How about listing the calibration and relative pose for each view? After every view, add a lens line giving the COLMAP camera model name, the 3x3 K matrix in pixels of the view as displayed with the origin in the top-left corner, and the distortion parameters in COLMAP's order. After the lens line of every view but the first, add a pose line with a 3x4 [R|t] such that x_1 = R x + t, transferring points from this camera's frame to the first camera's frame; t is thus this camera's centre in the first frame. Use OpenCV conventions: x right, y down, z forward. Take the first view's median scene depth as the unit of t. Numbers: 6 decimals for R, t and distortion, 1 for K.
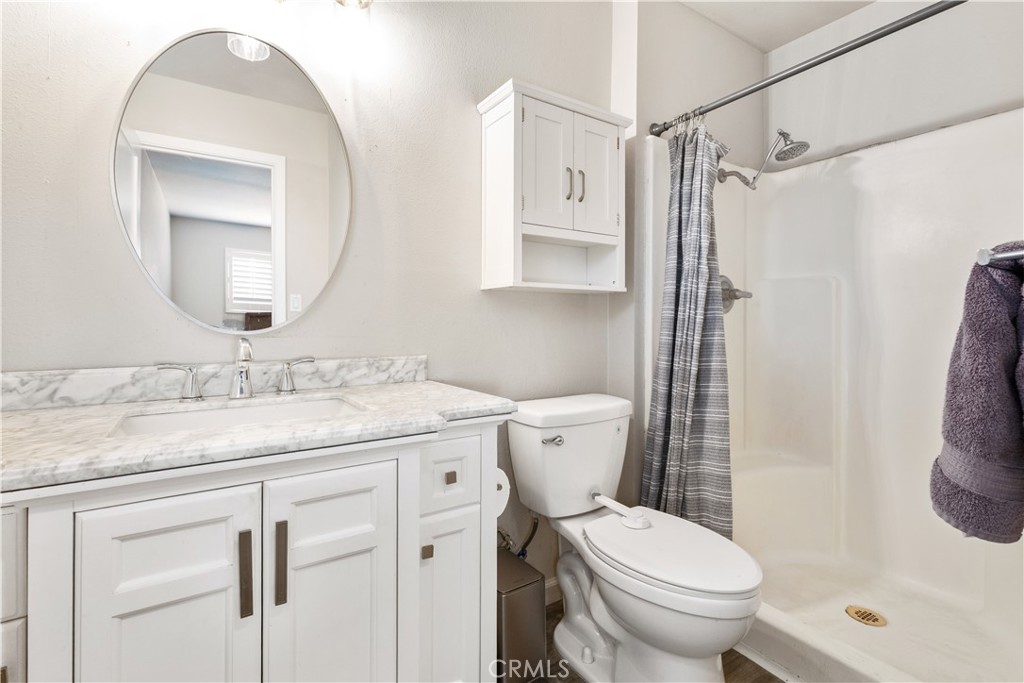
lens RADIAL K [[470.4, 0, 506.1], [0, 470.4, 328.3], [0, 0, 1]] dist [0.004831, 0.000169]
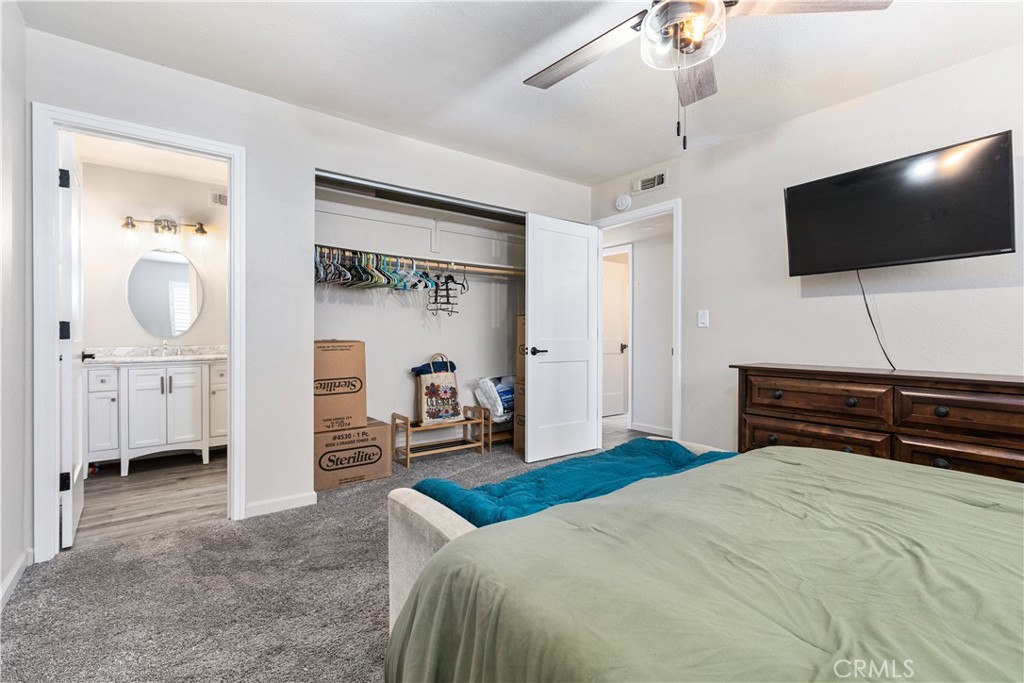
lens RADIAL K [[470.4, 0, 506.1], [0, 470.4, 328.3], [0, 0, 1]] dist [0.004831, 0.000169]
pose [[0.997661, -0.000330, 0.068350, 1.249878], [0.000918, 0.999963, -0.008573, -0.016309], [-0.068345, 0.008615, 0.997625, -1.934197]]
